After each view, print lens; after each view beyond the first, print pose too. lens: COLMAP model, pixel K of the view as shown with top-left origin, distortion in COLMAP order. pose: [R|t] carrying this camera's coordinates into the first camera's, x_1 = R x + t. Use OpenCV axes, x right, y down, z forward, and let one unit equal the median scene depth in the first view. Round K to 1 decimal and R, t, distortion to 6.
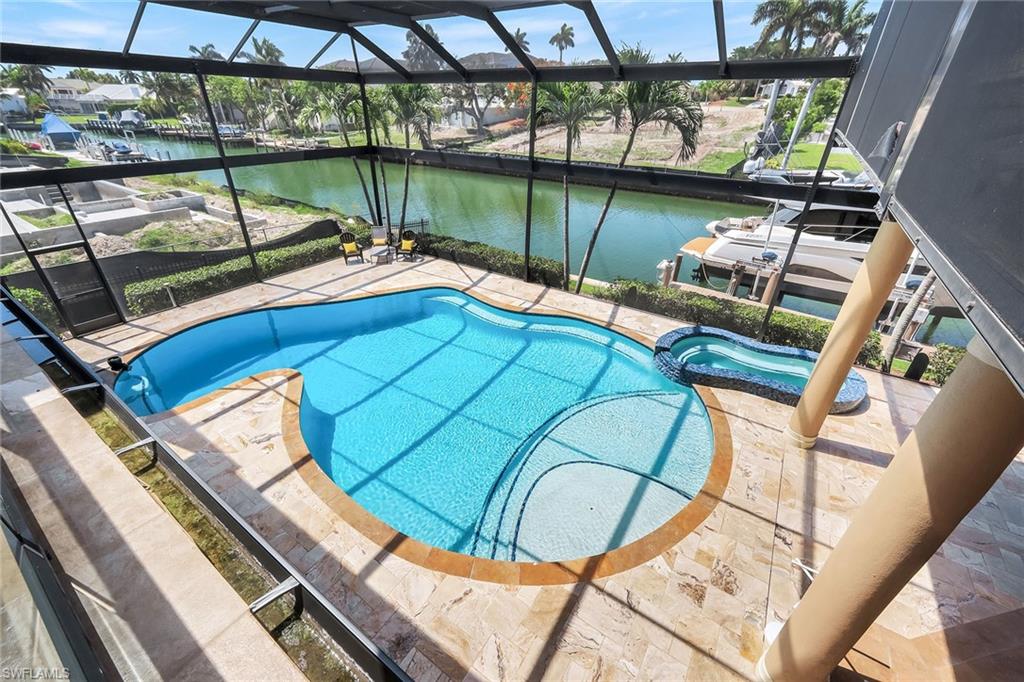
lens RADIAL K [[413.7, 0, 509.8], [0, 413.7, 336.3], [0, 0, 1]] dist [-0.001926, -0.000038]
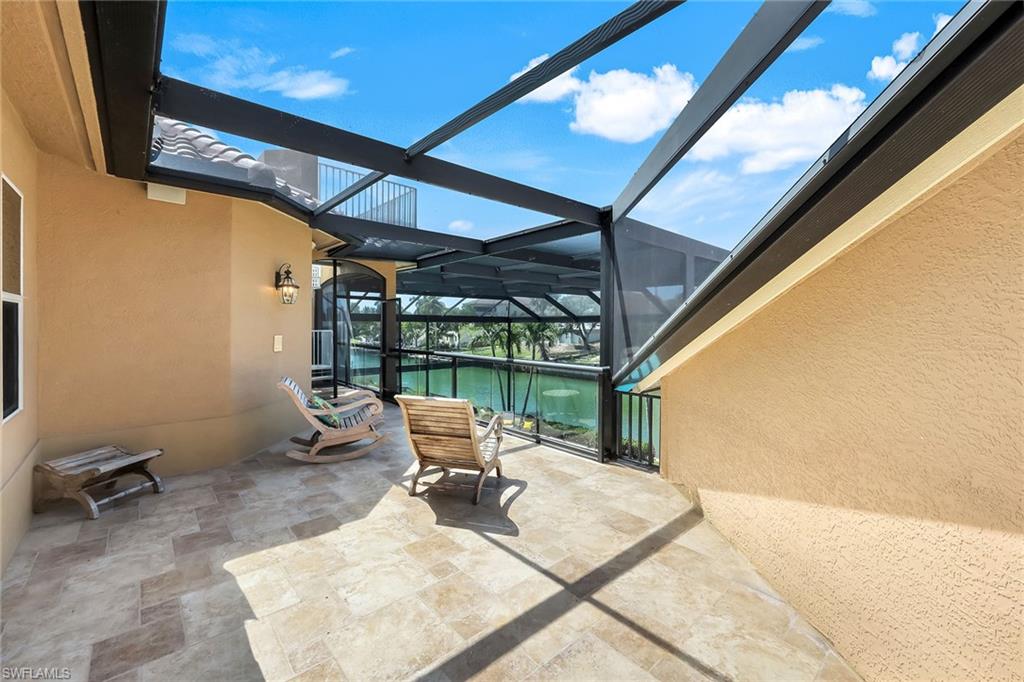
lens RADIAL K [[413.7, 0, 512.9], [0, 413.7, 332.0], [0, 0, 1]] dist [-0.001926, -0.000038]
pose [[0.971189, -0.011515, -0.238031, 0.027836], [-0.102957, 0.880530, -0.462673, 0.124368], [0.214921, 0.473850, 0.853976, -0.271950]]
